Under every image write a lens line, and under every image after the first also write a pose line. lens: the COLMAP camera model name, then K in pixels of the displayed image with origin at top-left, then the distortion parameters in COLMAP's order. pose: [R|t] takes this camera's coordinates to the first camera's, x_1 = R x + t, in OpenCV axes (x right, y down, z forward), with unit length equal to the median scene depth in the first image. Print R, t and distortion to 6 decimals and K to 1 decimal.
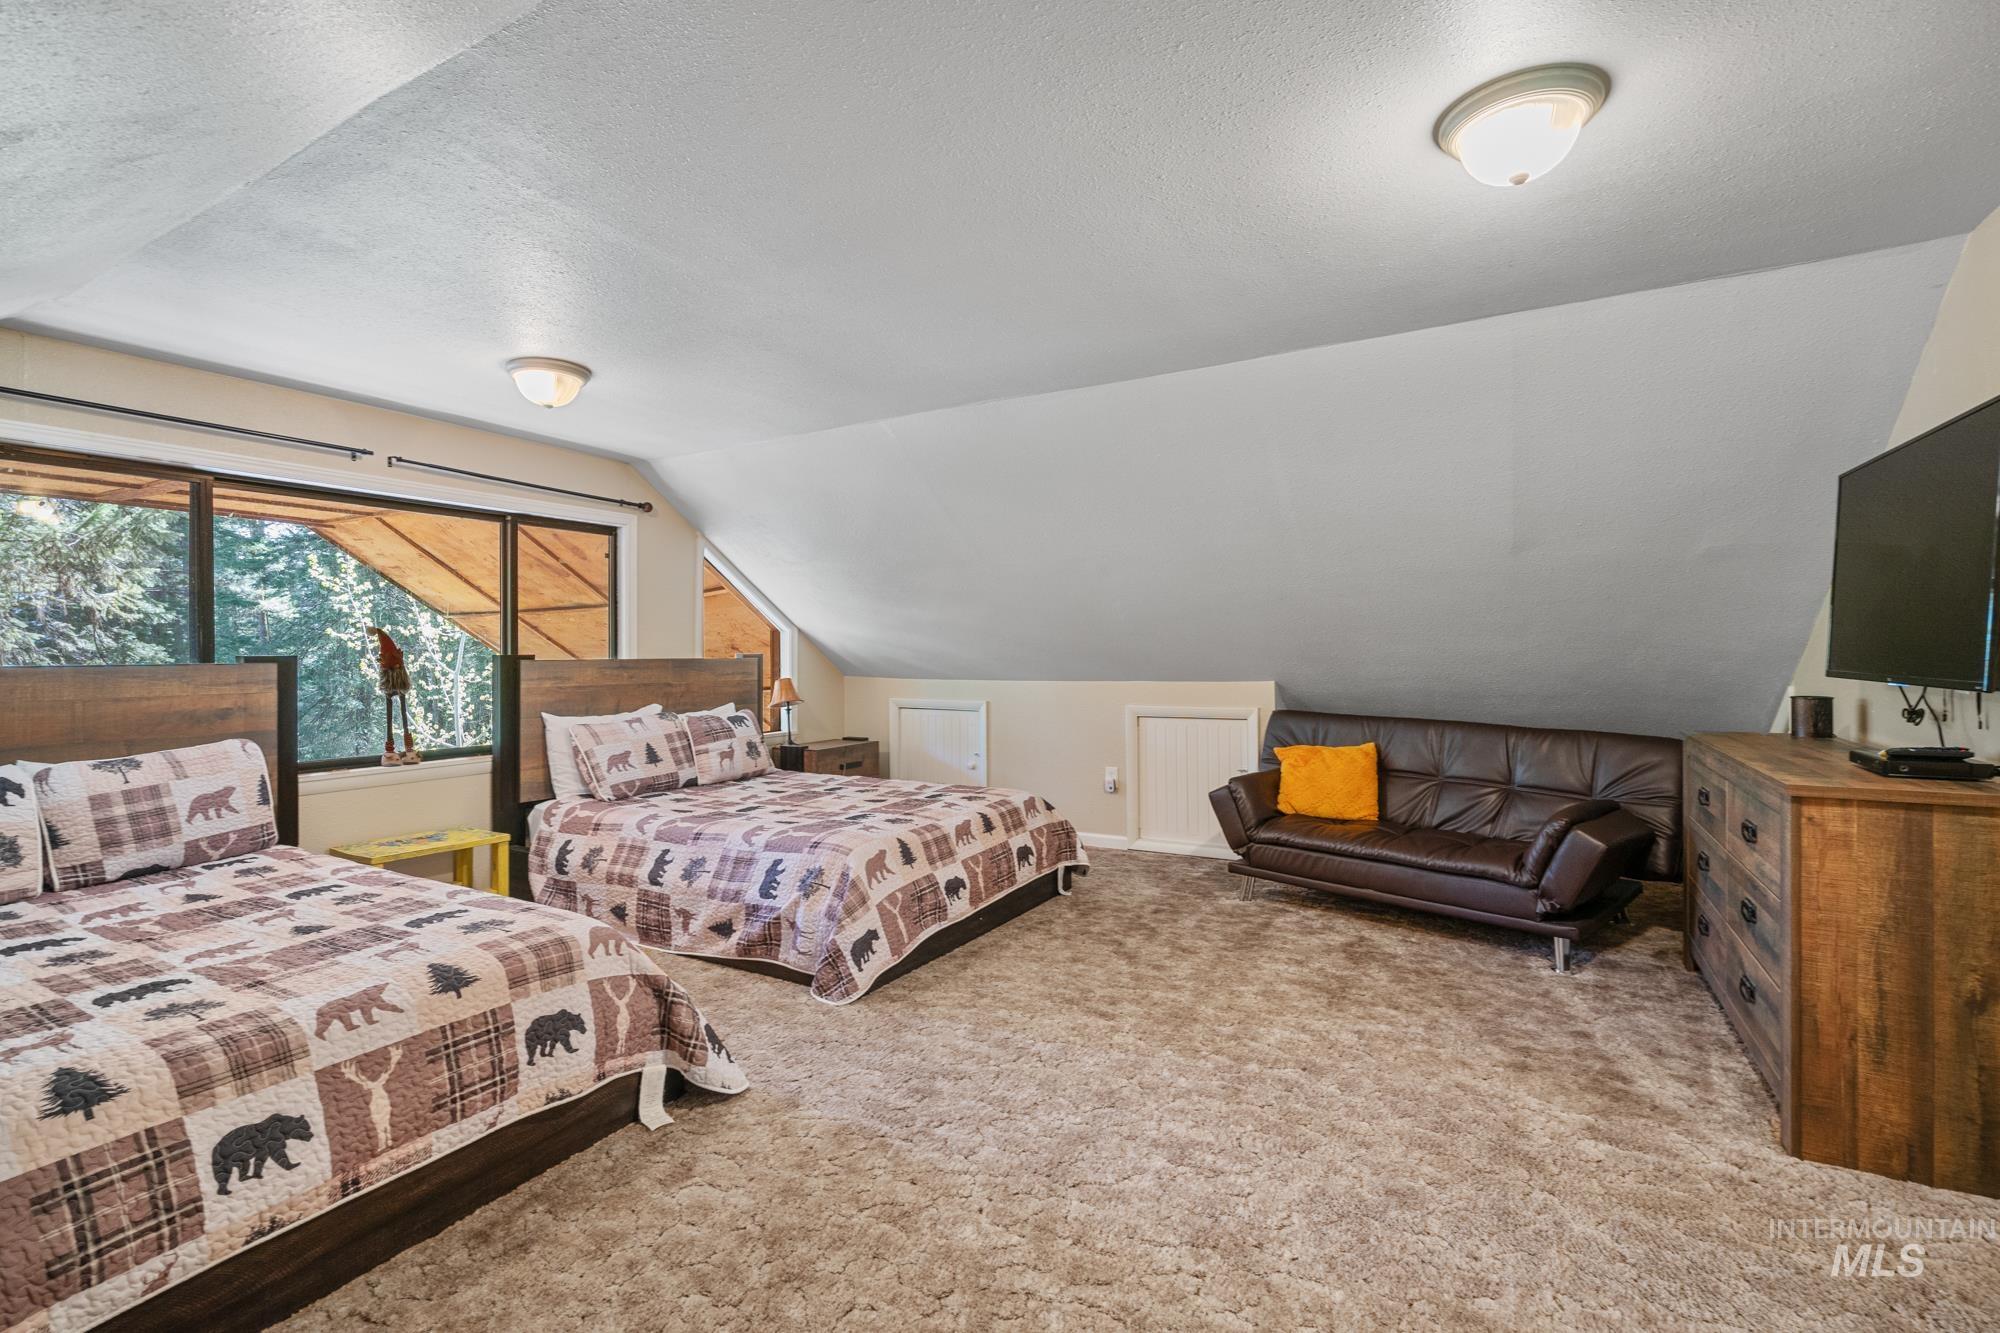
lens RADIAL K [[917.5, 0, 1006.7], [0, 917.5, 658.3], [0, 0, 1]] dist [-0.007023, 0.002588]
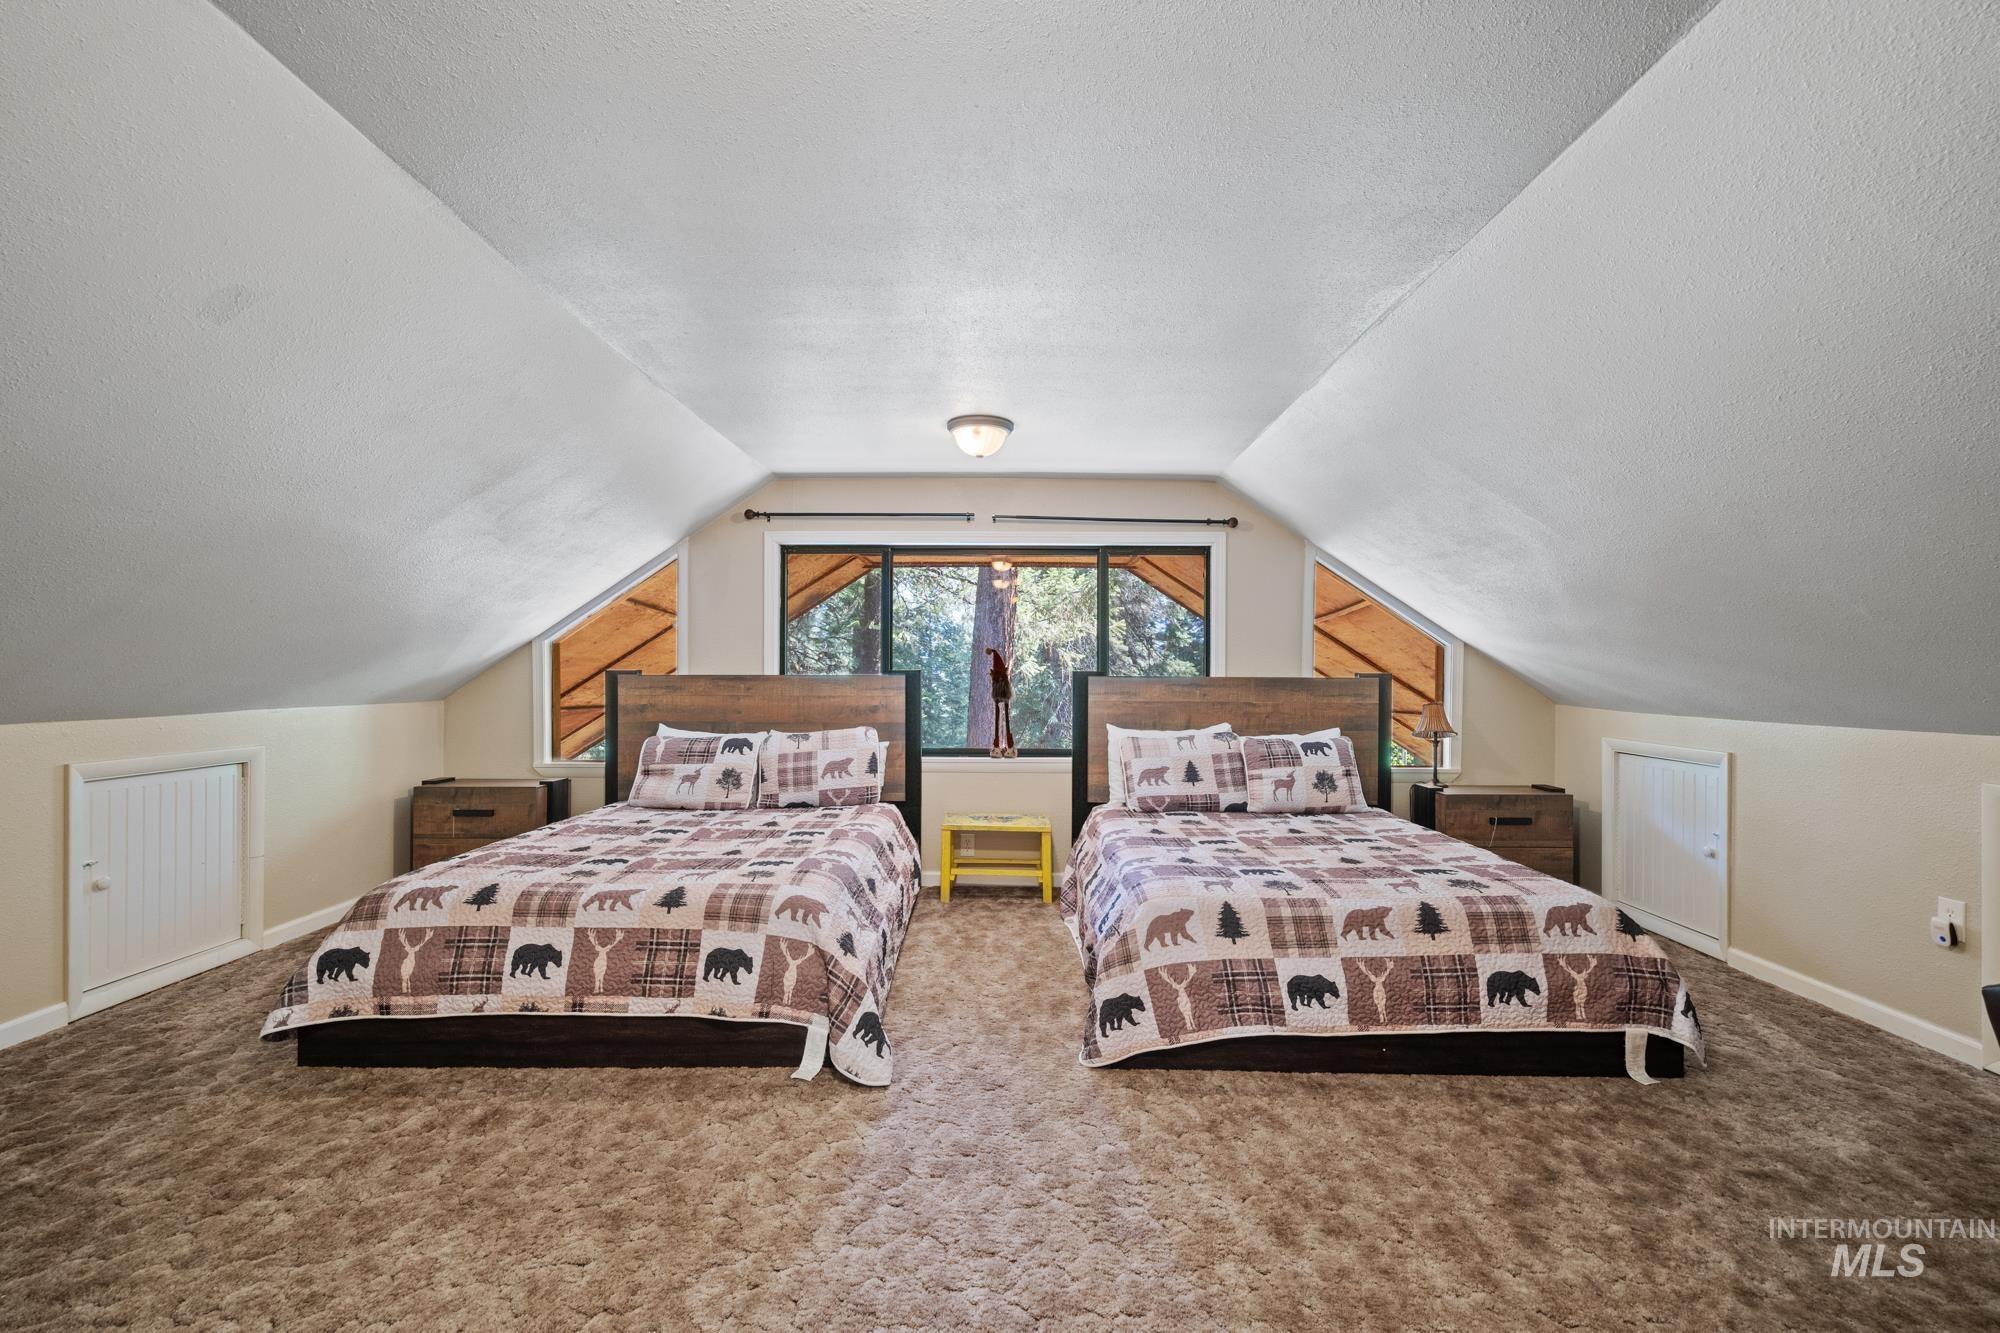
lens RADIAL K [[917.5, 0, 1002.9], [0, 917.5, 665.5], [0, 0, 1]] dist [-0.007023, 0.002588]
pose [[0.468617, 0.003372, -0.883395, 0.531240], [-0.013192, 0.999908, -0.003181, -0.007909], [0.883303, 0.013144, 0.468618, 0.470093]]
